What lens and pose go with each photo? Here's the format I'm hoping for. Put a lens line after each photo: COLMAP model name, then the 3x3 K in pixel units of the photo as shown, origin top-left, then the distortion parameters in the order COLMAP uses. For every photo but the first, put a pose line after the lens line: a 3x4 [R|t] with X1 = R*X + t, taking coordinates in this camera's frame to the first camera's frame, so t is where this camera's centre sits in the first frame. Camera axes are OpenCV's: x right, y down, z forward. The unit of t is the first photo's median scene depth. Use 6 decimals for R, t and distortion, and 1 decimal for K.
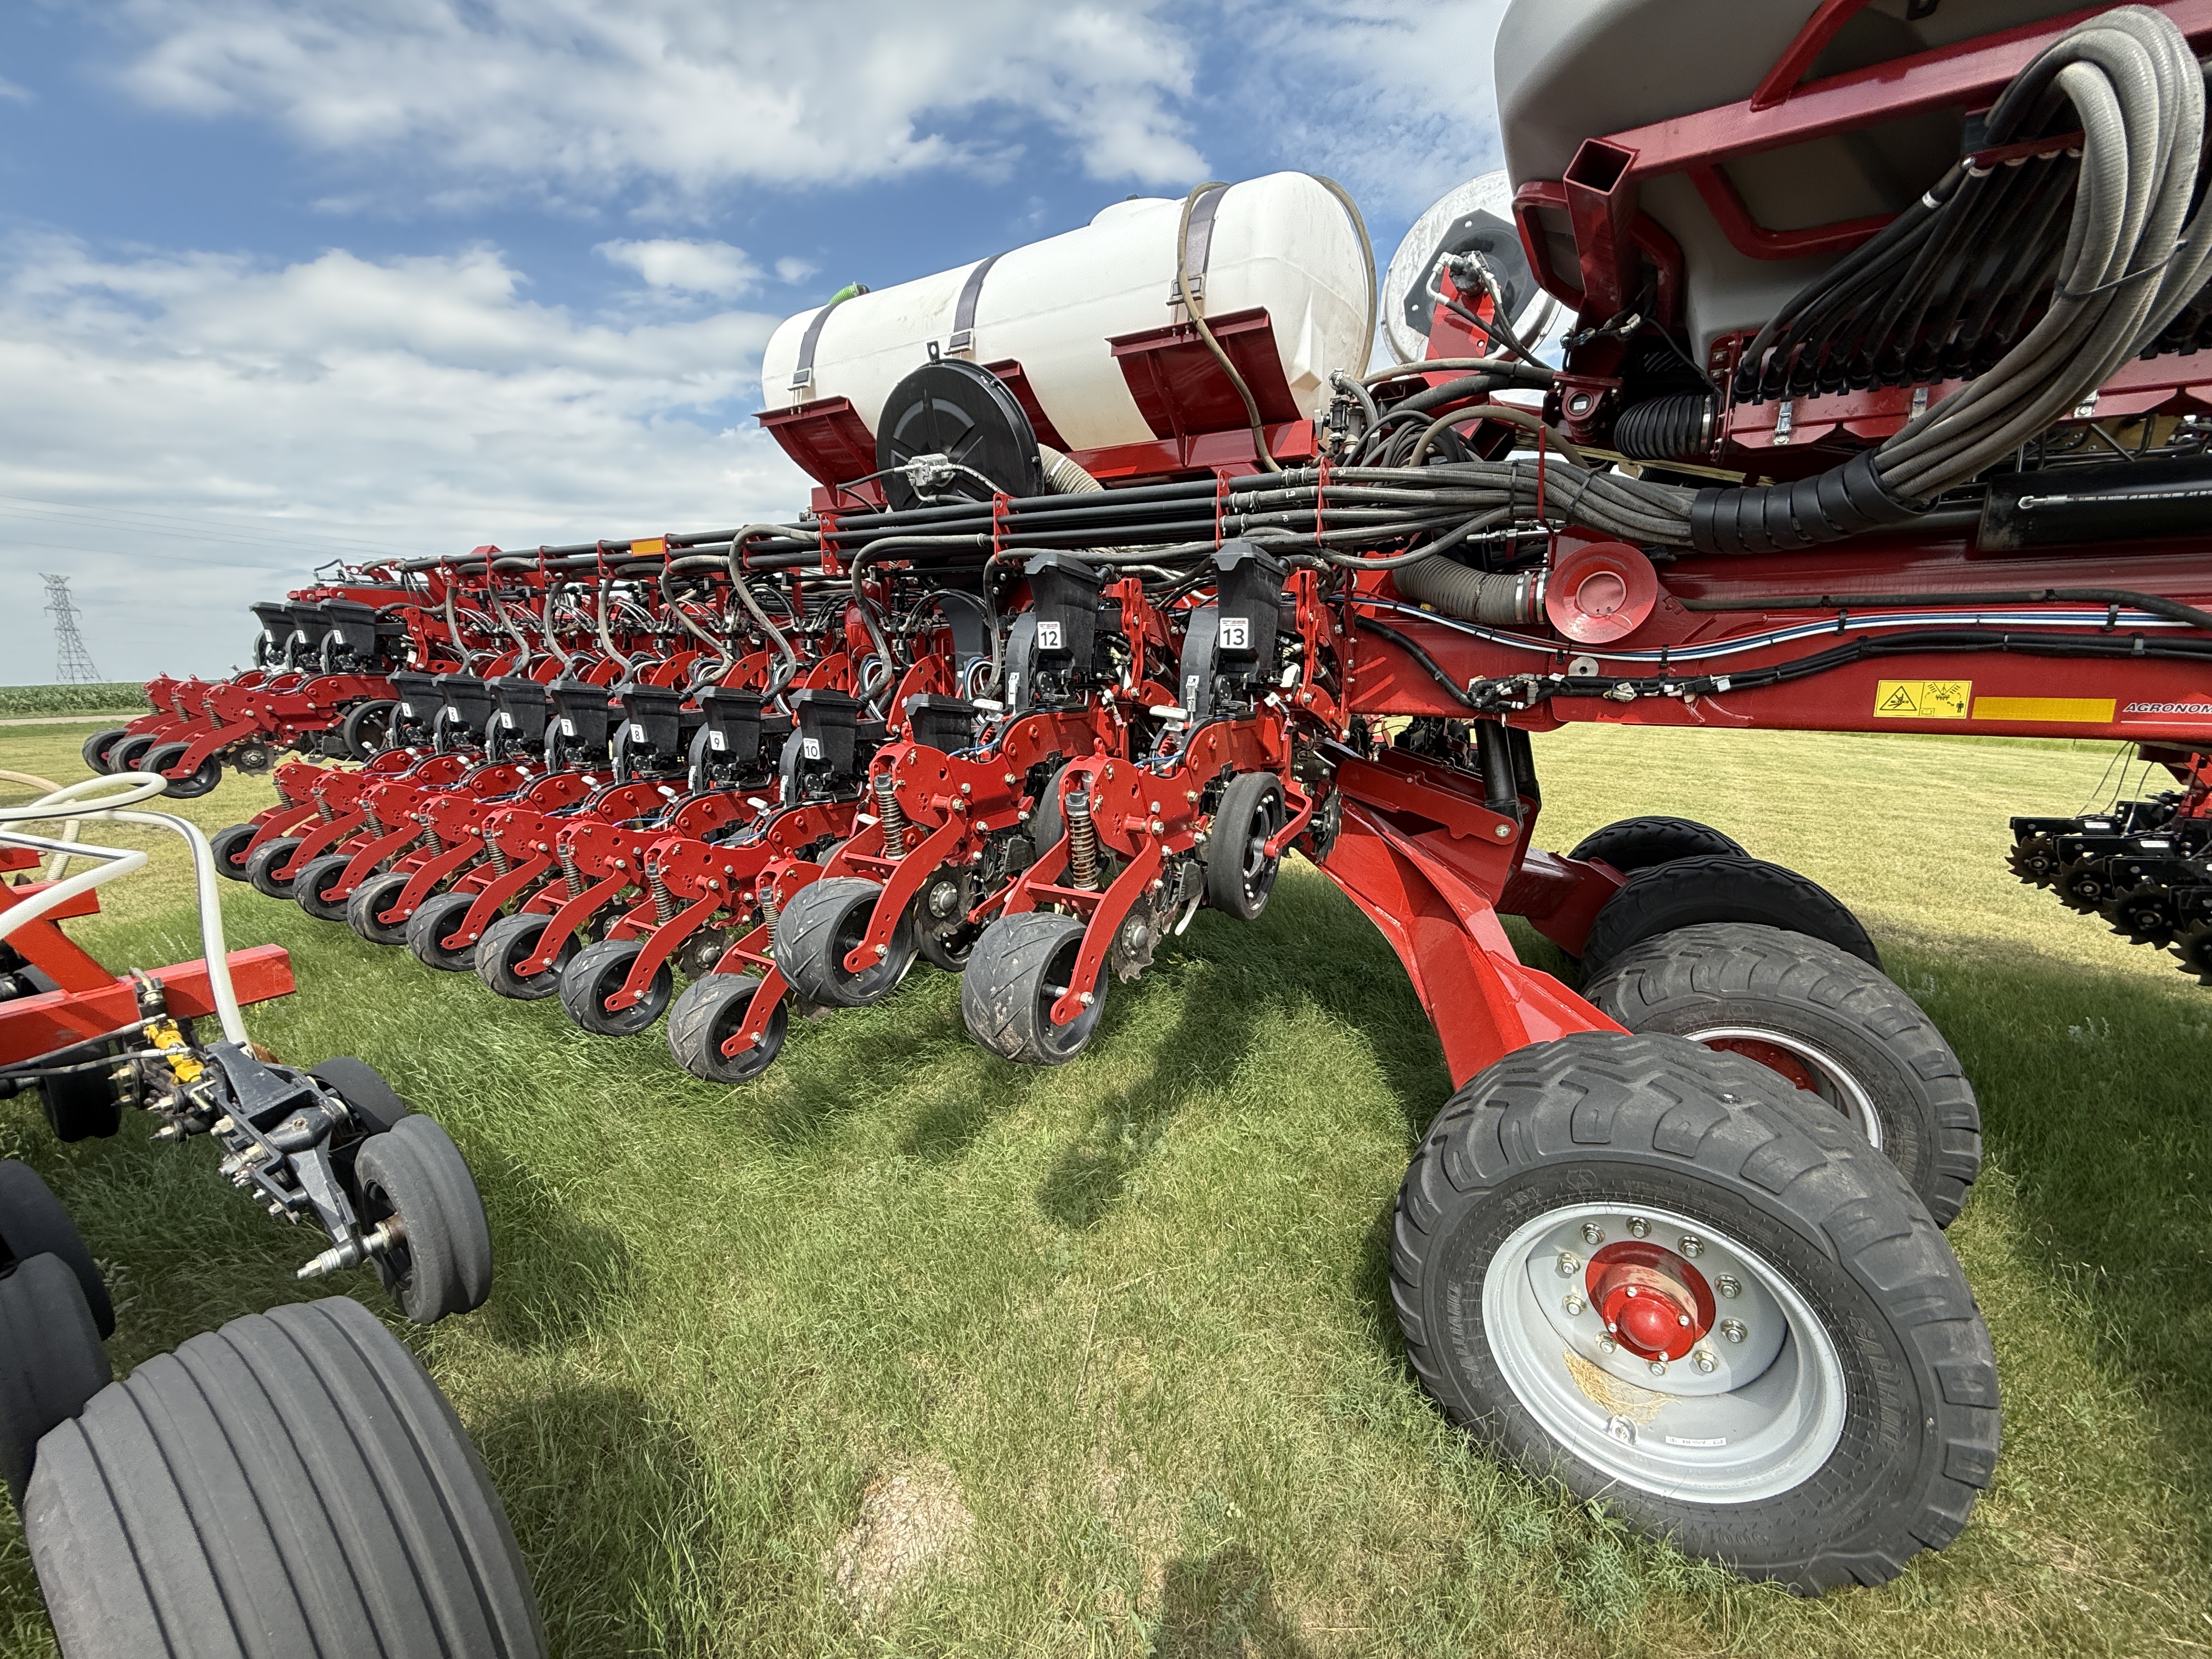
lens RADIAL K [[880.5, 0, 1101.7], [0, 880.5, 825.9], [0, 0, 1]] dist [-0.000535, -0.000212]
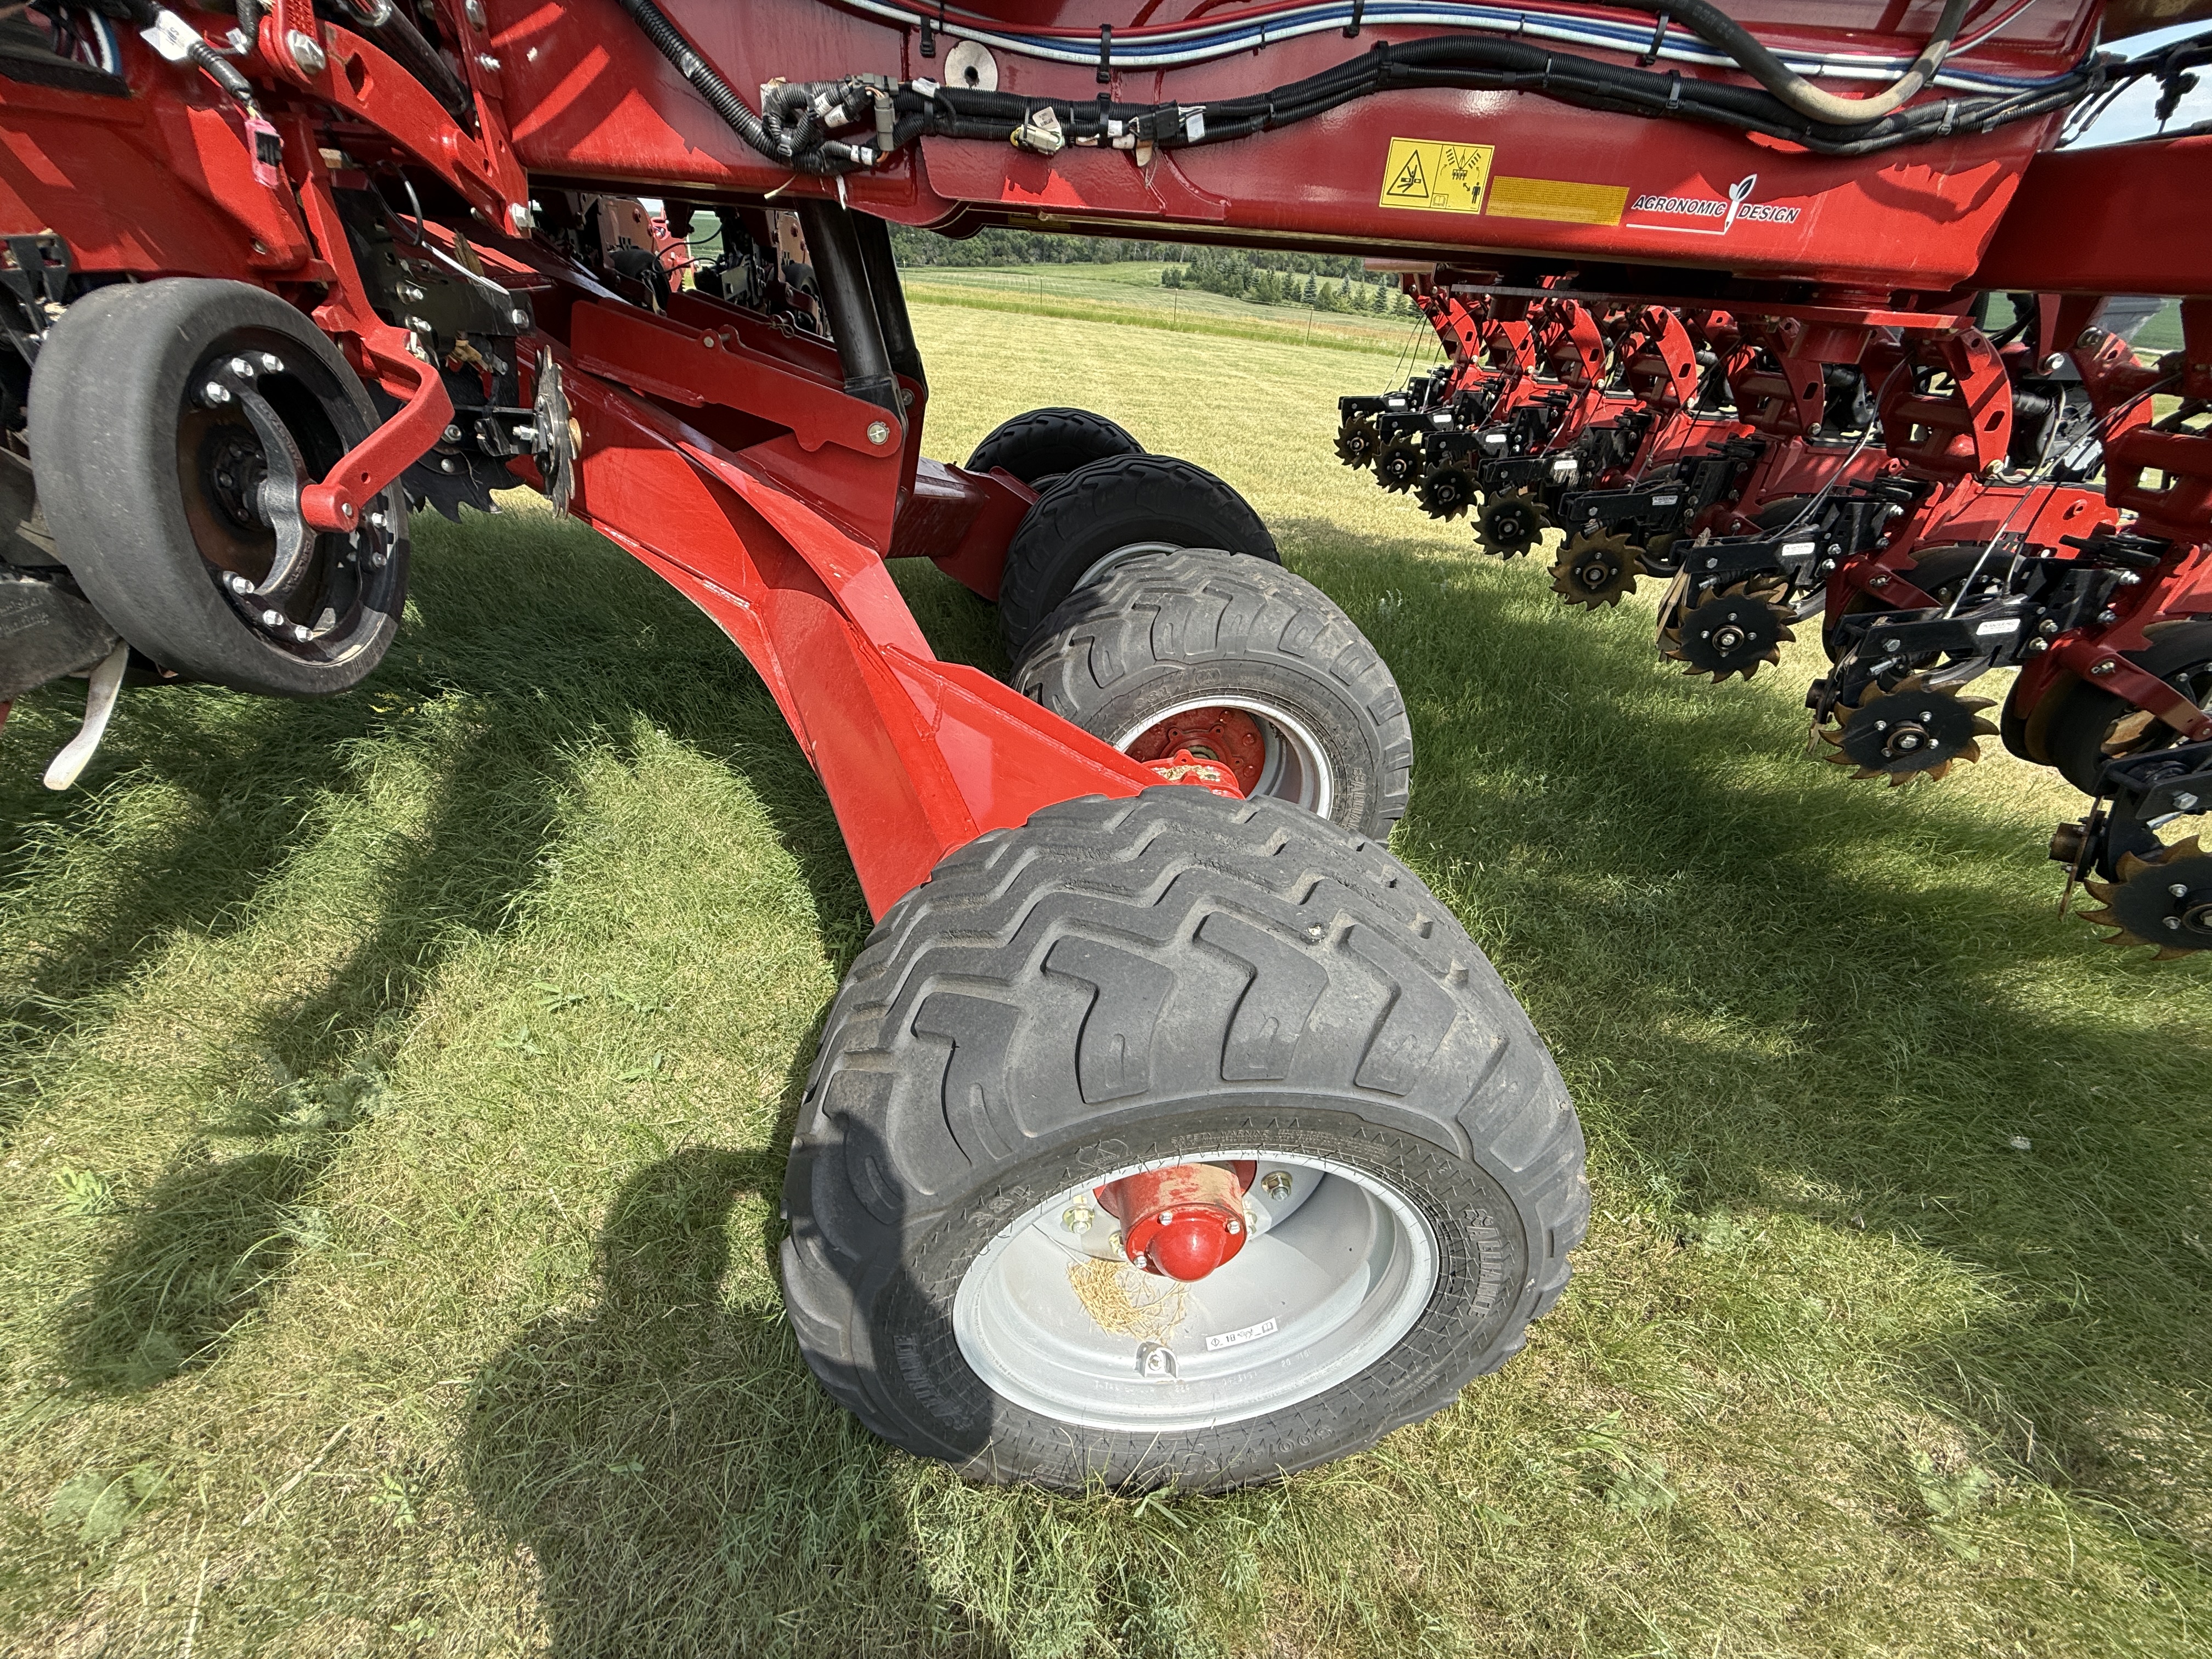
lens RADIAL K [[880.5, 0, 1101.7], [0, 880.5, 825.9], [0, 0, 1]] dist [-0.000535, -0.000212]
pose [[0.799866, -0.284333, 0.528554, 0.196388], [0.048742, 0.908526, 0.414975, 0.008499], [-0.598196, -0.306162, 0.740558, 0.406279]]
